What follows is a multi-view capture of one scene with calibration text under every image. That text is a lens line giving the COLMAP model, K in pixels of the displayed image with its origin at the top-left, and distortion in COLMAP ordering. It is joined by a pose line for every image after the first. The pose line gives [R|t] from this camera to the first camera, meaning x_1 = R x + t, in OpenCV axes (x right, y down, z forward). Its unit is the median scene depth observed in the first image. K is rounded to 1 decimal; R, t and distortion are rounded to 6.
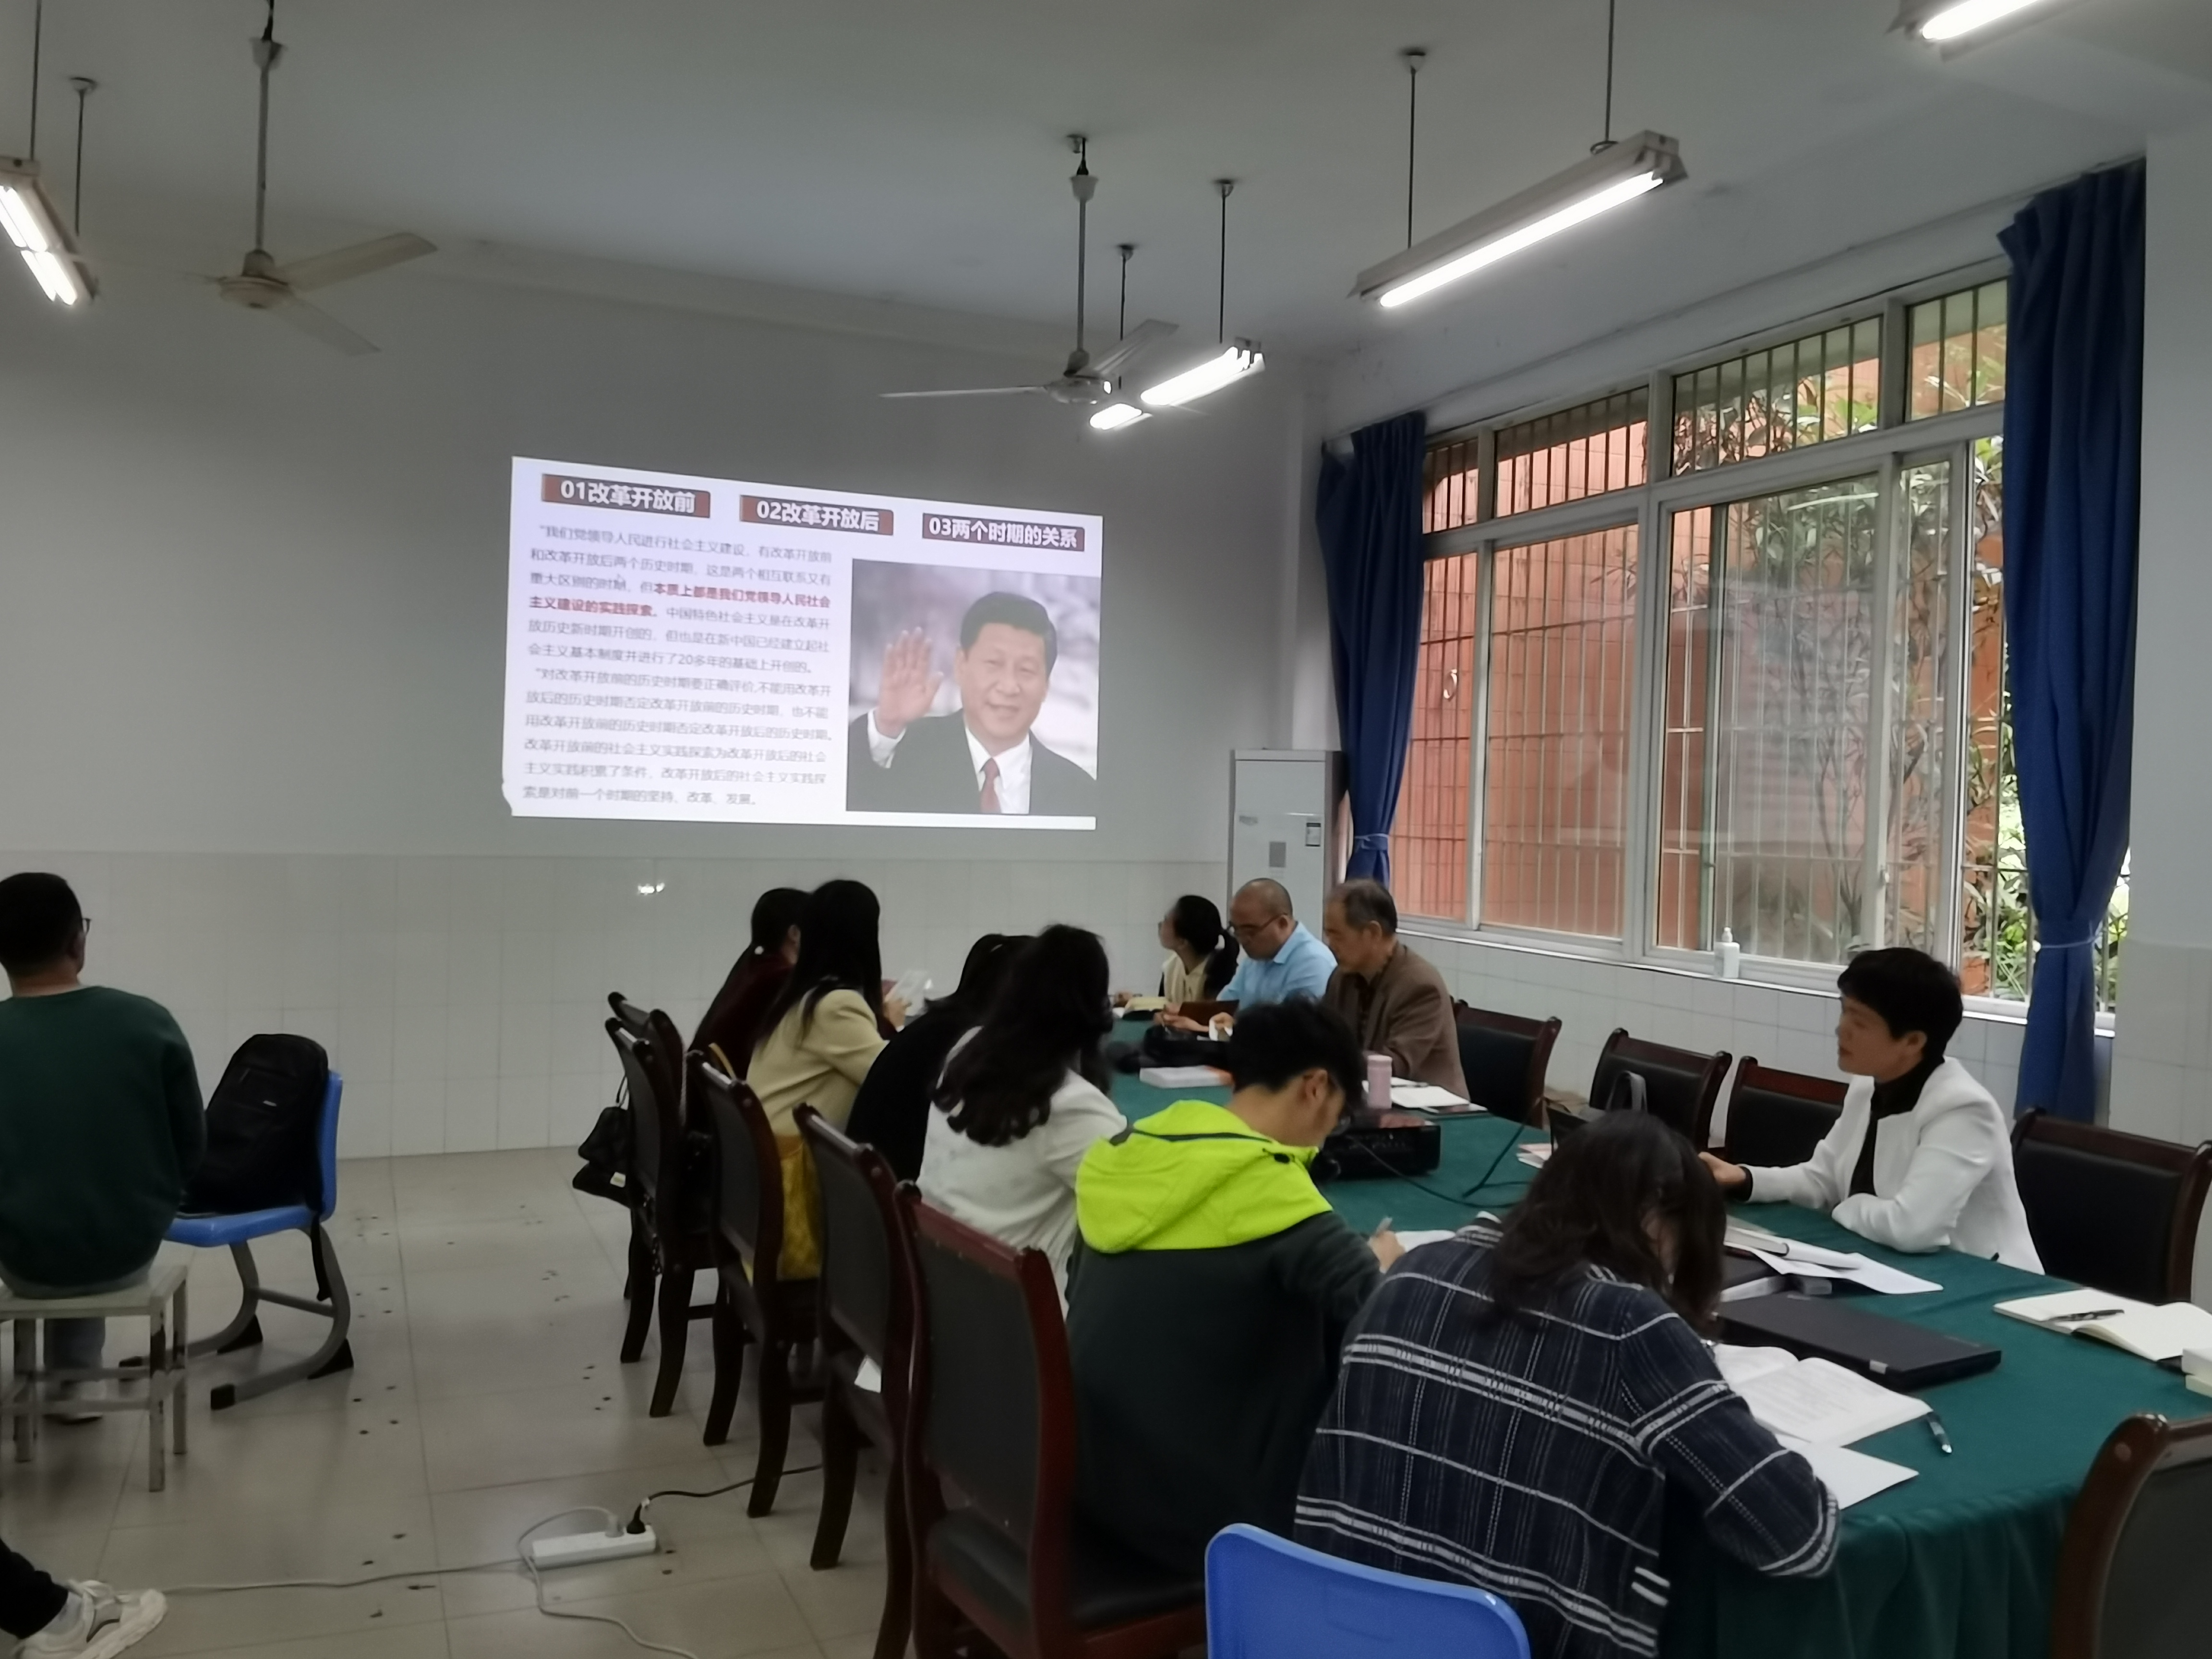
lens RADIAL K [[1808.5, 0, 1117.6], [0, 1808.5, 878.9], [0, 0, 1]] dist [0.024104, -0.033161]
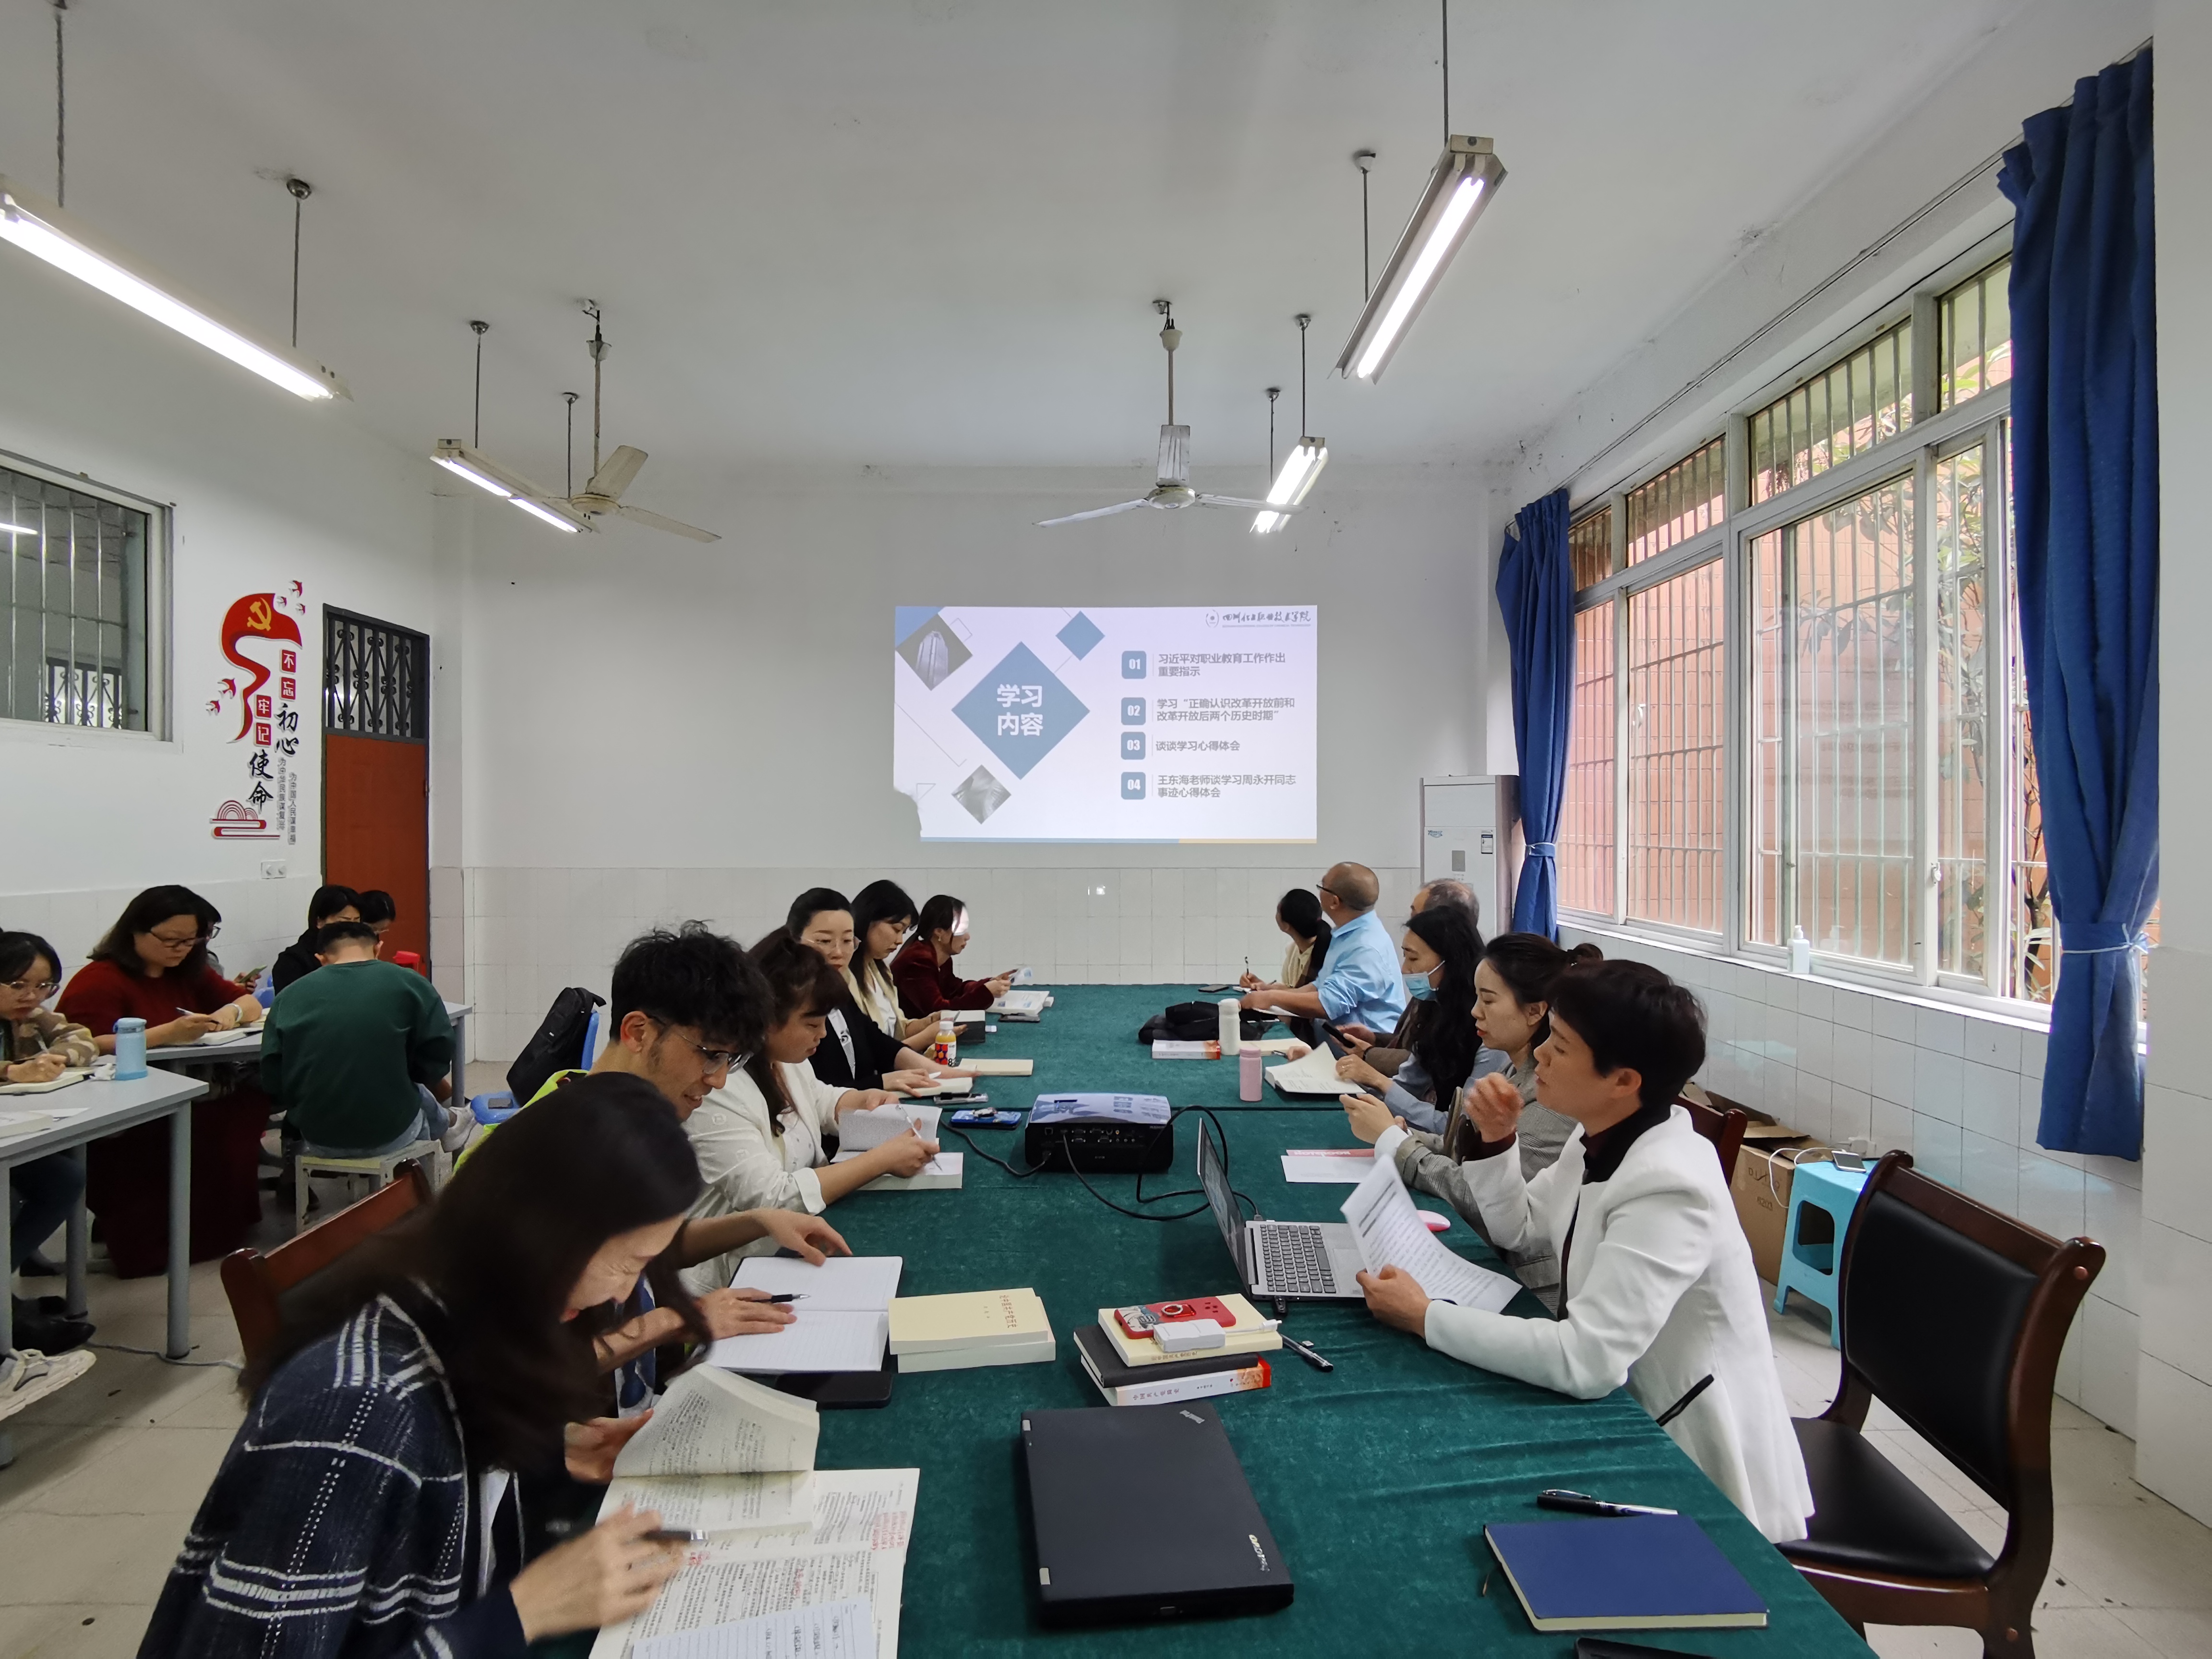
lens RADIAL K [[1147.7, 0, 1093.8], [0, 1147.7, 842.2], [0, 0, 1]] dist [-0.047669, 0.005889]
pose [[0.904604, -0.018695, -0.425843, 0.245253], [0.004390, 0.999393, -0.034550, -0.000312], [0.426230, 0.029385, 0.904137, 0.242361]]
